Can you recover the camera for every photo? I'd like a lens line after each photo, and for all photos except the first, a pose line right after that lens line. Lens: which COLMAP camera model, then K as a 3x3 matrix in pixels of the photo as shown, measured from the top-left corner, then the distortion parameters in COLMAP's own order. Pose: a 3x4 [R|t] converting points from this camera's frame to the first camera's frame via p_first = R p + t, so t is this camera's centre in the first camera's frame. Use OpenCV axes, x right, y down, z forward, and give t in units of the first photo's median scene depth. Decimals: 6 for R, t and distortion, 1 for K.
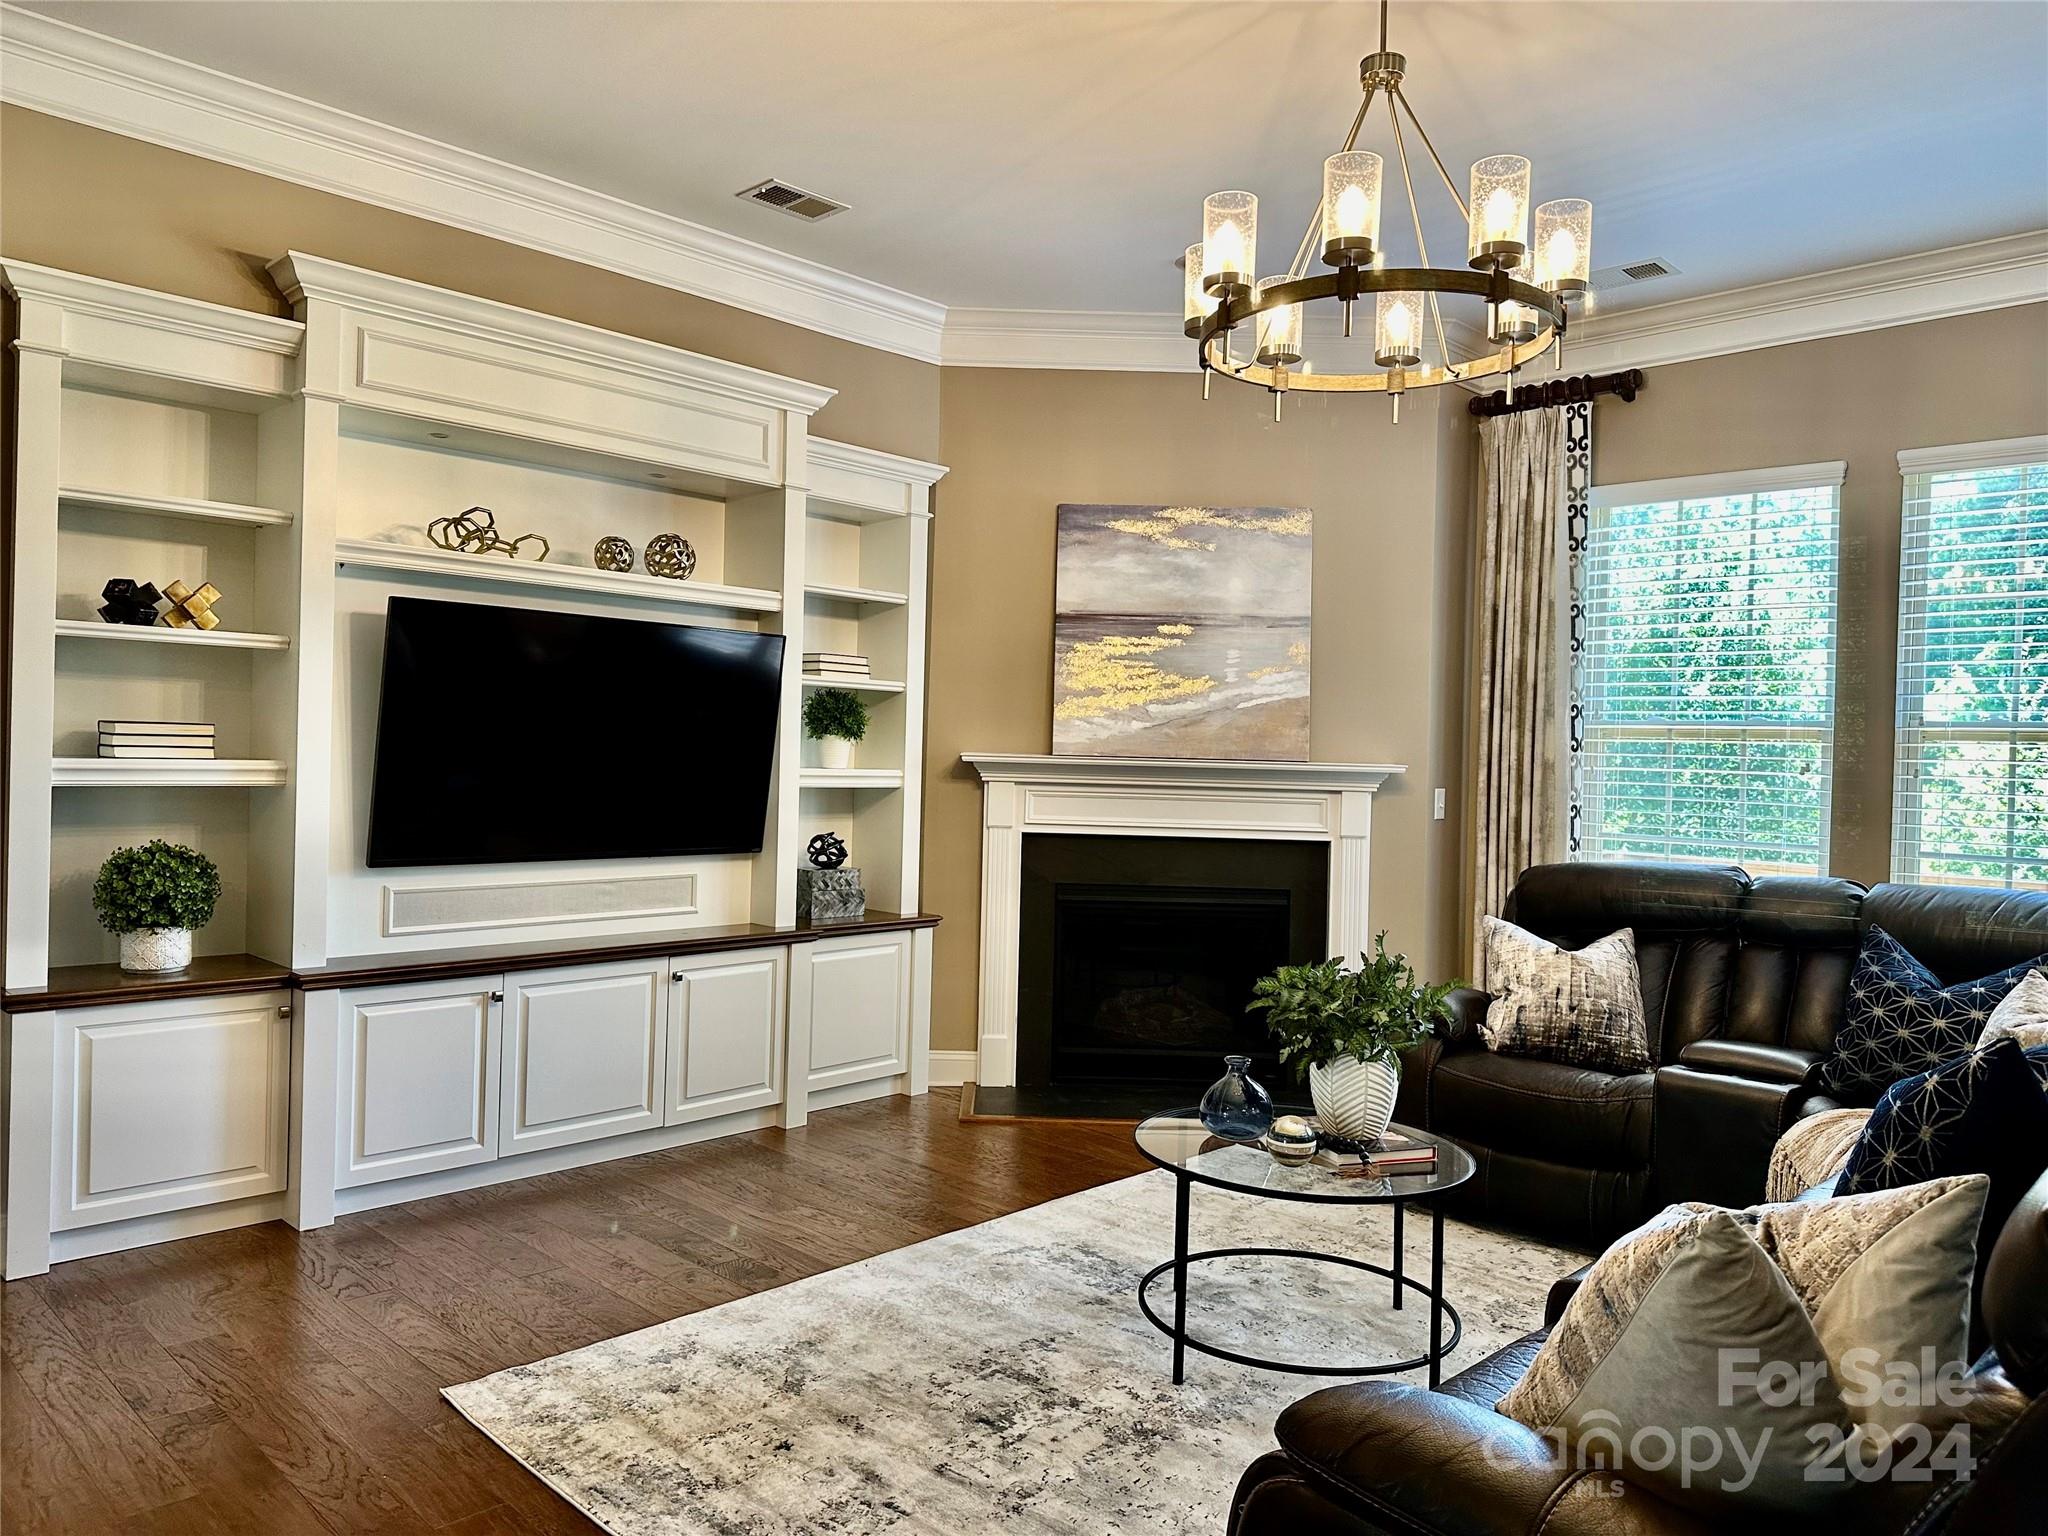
lens RADIAL K [[1441.0, 0, 986.0], [0, 1441.0, 767.0], [0, 0, 1]] dist [0.038986, -0.009843]
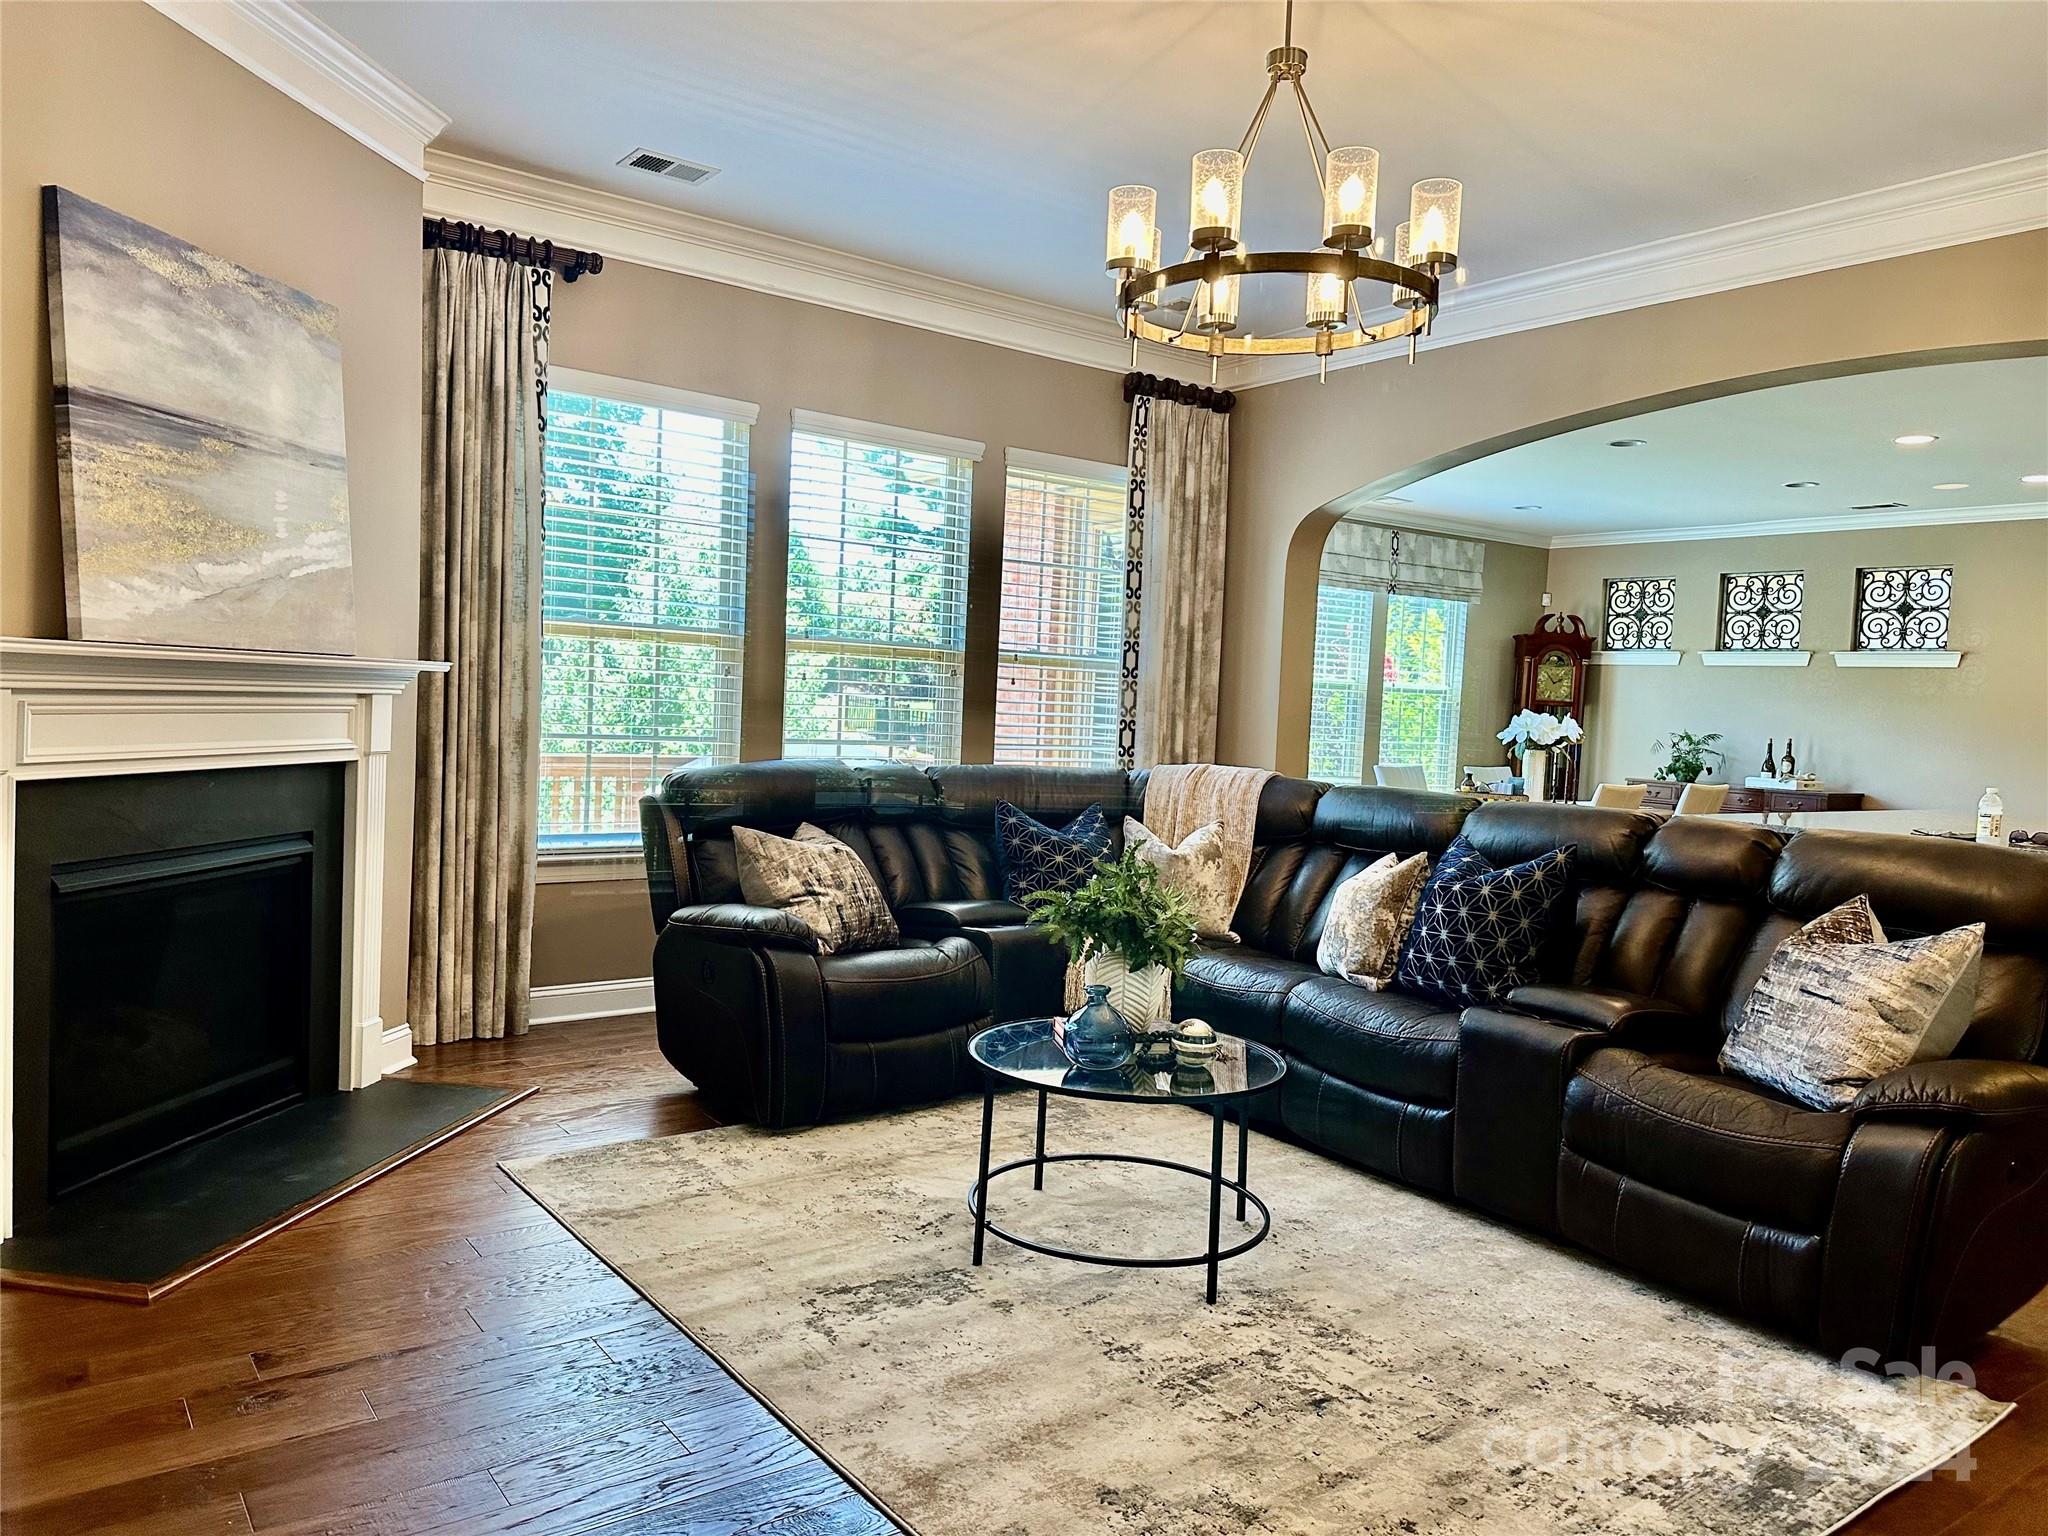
lens RADIAL K [[1441.0, 0, 1025.9], [0, 1441.0, 760.2], [0, 0, 1]] dist [0.038986, -0.009843]
pose [[0.131715, -0.065400, 0.989128, -0.476953], [-0.029303, 0.997128, 0.069831, -0.012347], [-0.990854, -0.038183, 0.129421, 0.555000]]
